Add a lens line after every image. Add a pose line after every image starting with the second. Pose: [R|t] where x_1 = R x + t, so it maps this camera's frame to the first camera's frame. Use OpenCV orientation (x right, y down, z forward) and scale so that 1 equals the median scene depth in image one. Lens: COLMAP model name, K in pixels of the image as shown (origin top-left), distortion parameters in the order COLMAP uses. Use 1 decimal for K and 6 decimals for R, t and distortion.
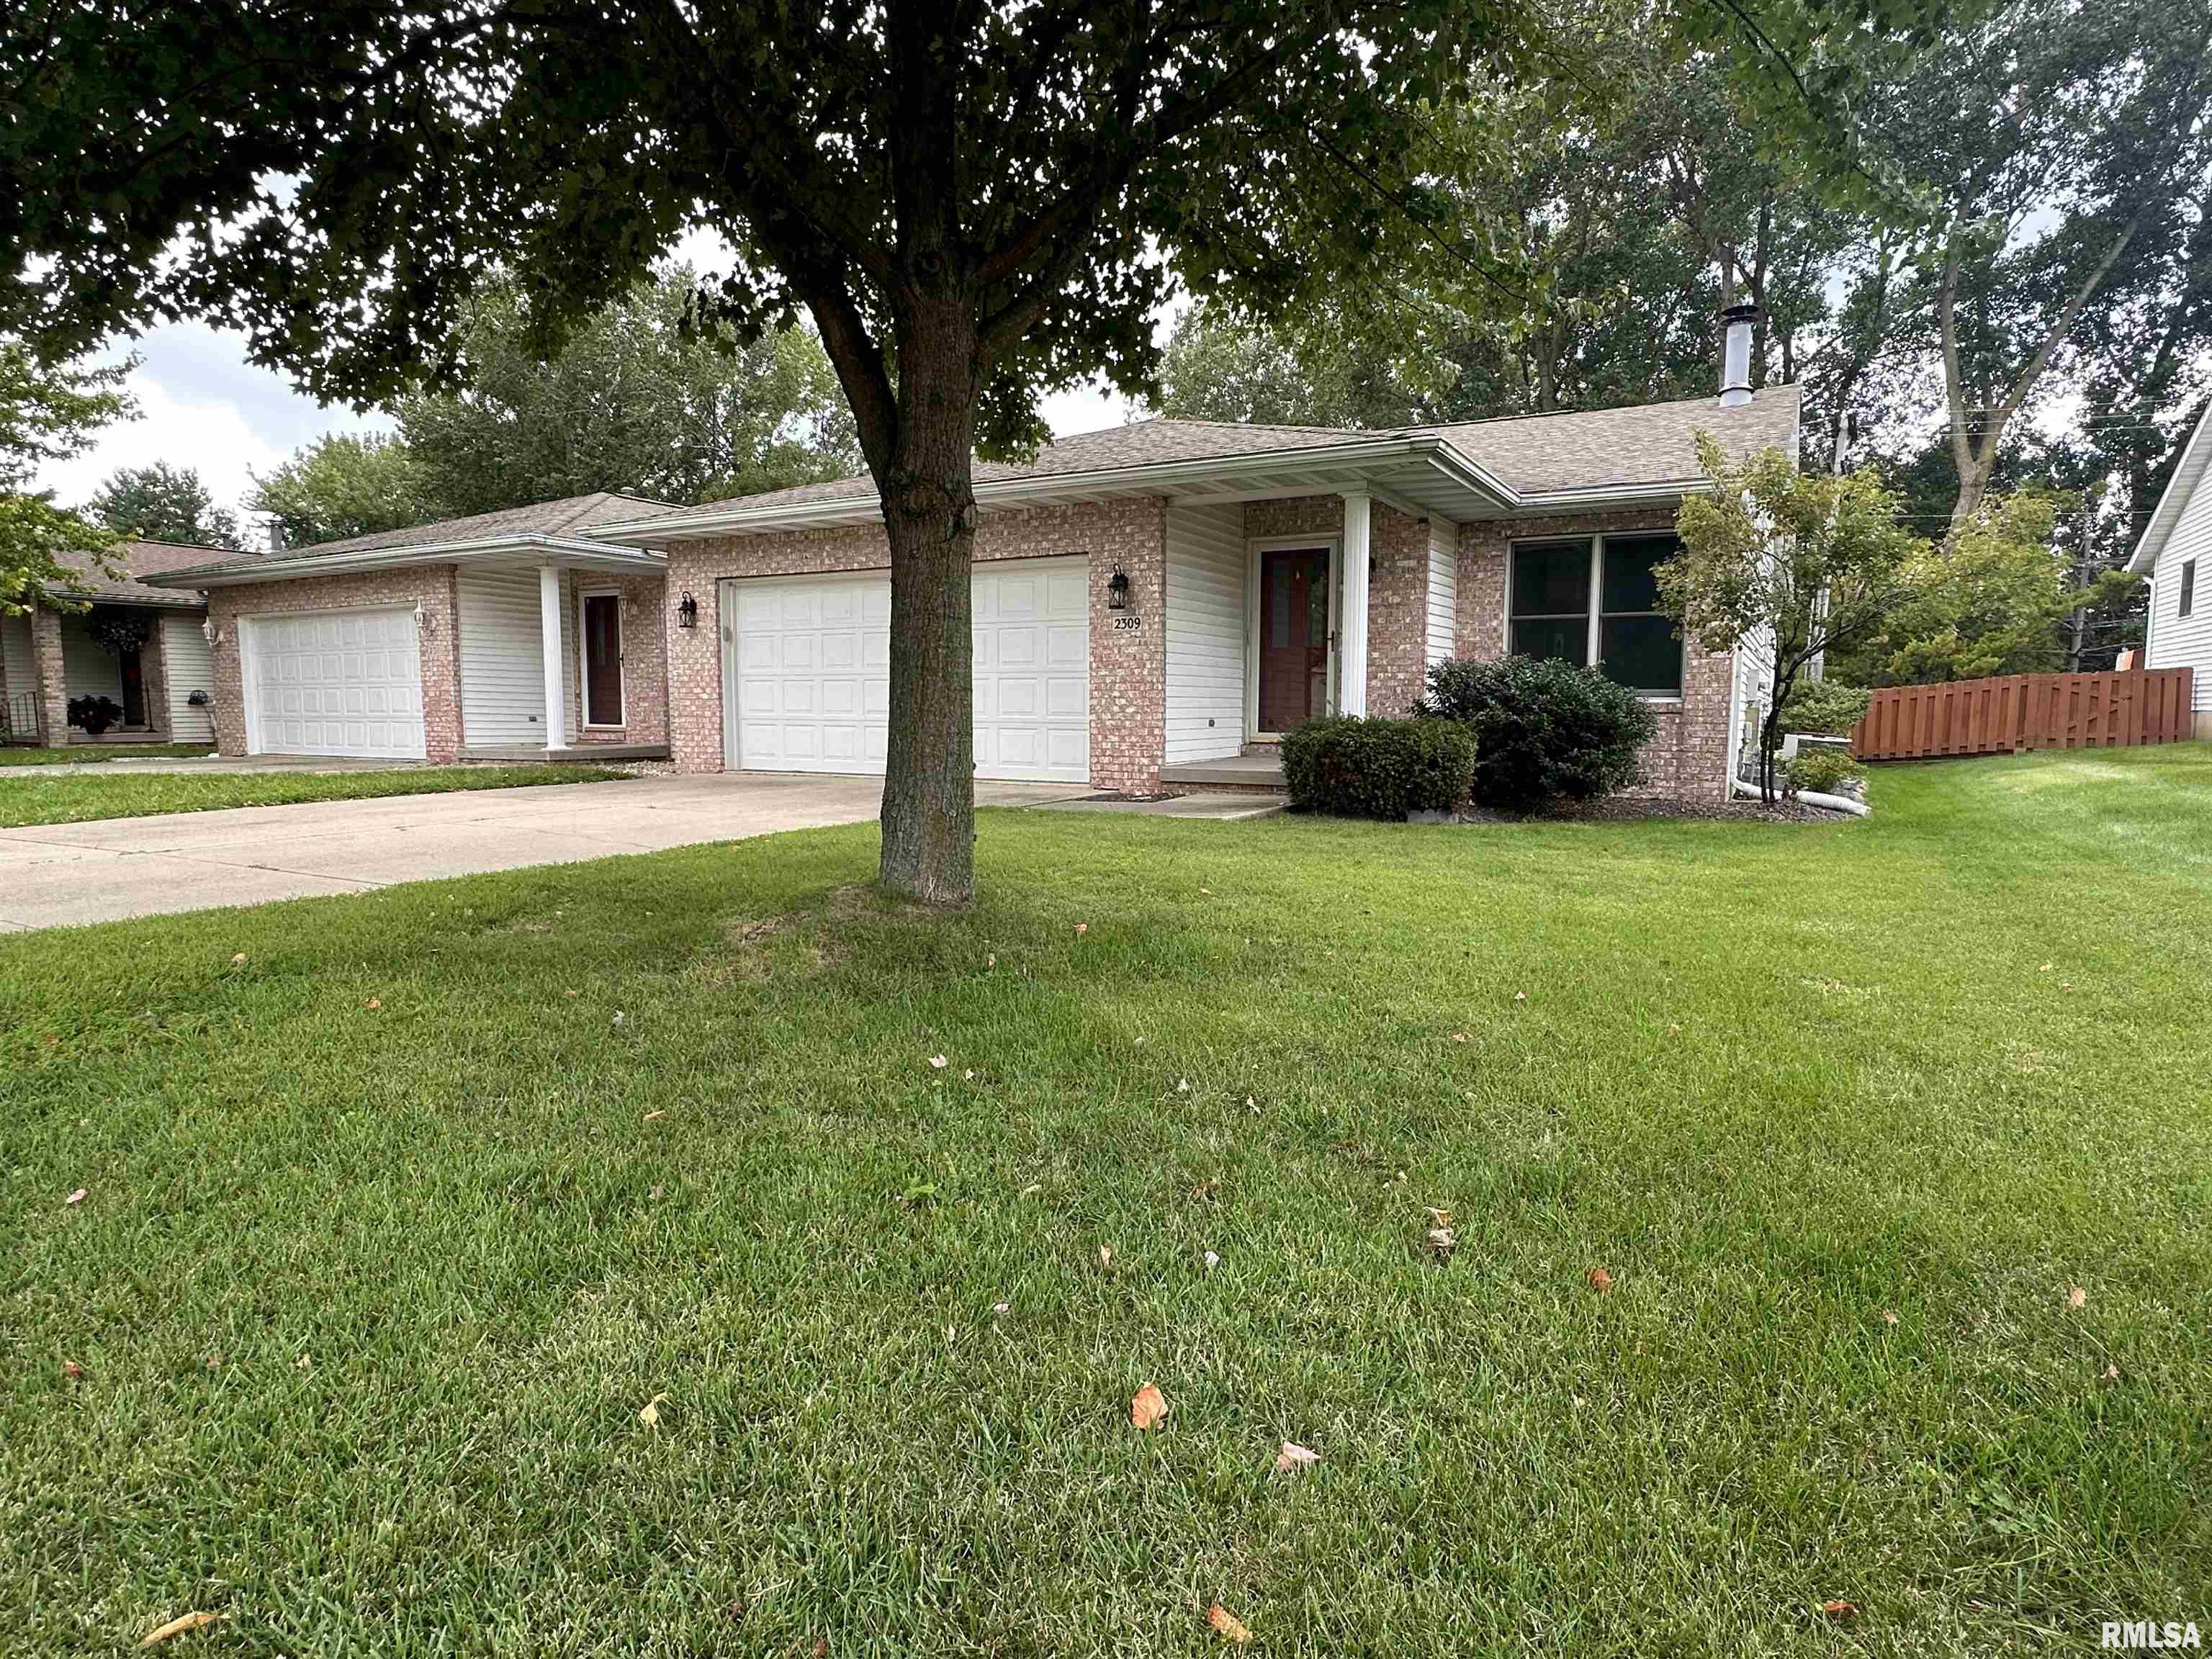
lens RADIAL K [[1221.6, 0, 1102.6], [0, 1221.6, 828.5], [0, 0, 1]] dist [-0.005353, 0.000071]
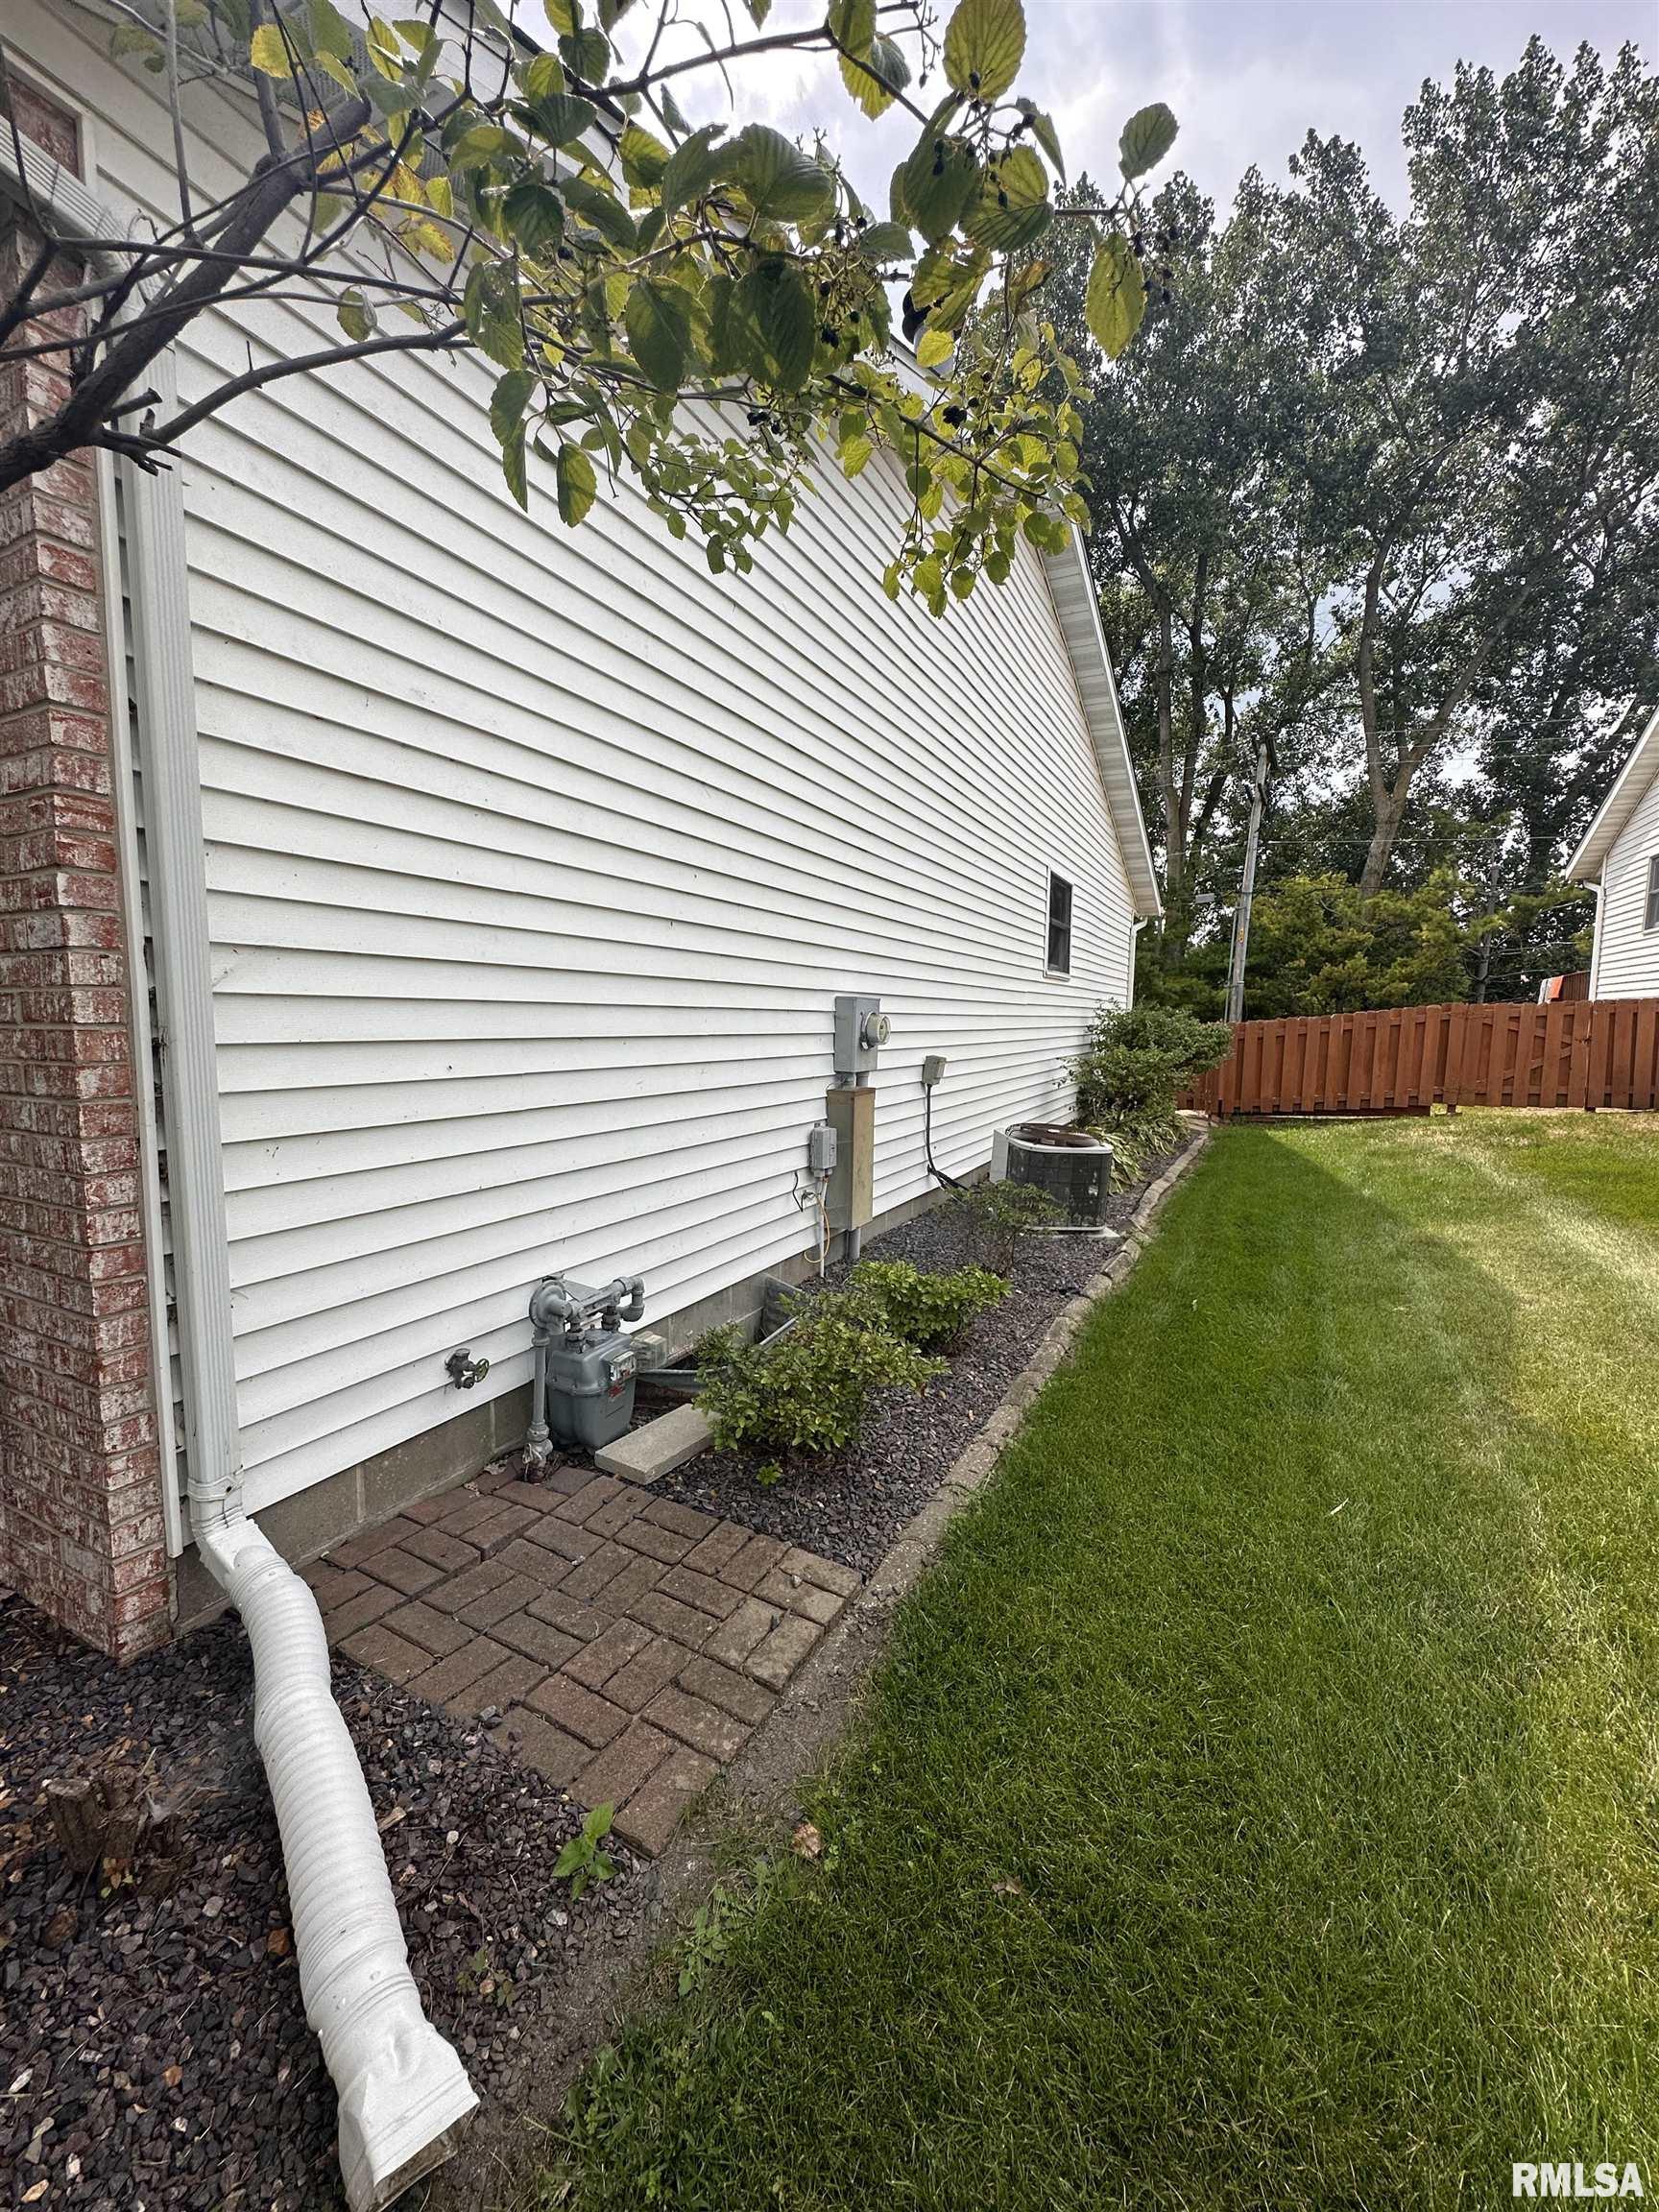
lens RADIAL K [[885.2, 0, 834.7], [0, 885.2, 1104.9], [0, 0, 1]] dist [0.000578, -0.000067]
pose [[0.997871, 0.010442, 0.064382, 0.194990], [-0.010924, 0.999915, 0.007130, -0.035973], [-0.064302, -0.007818, 0.997900, 0.268670]]
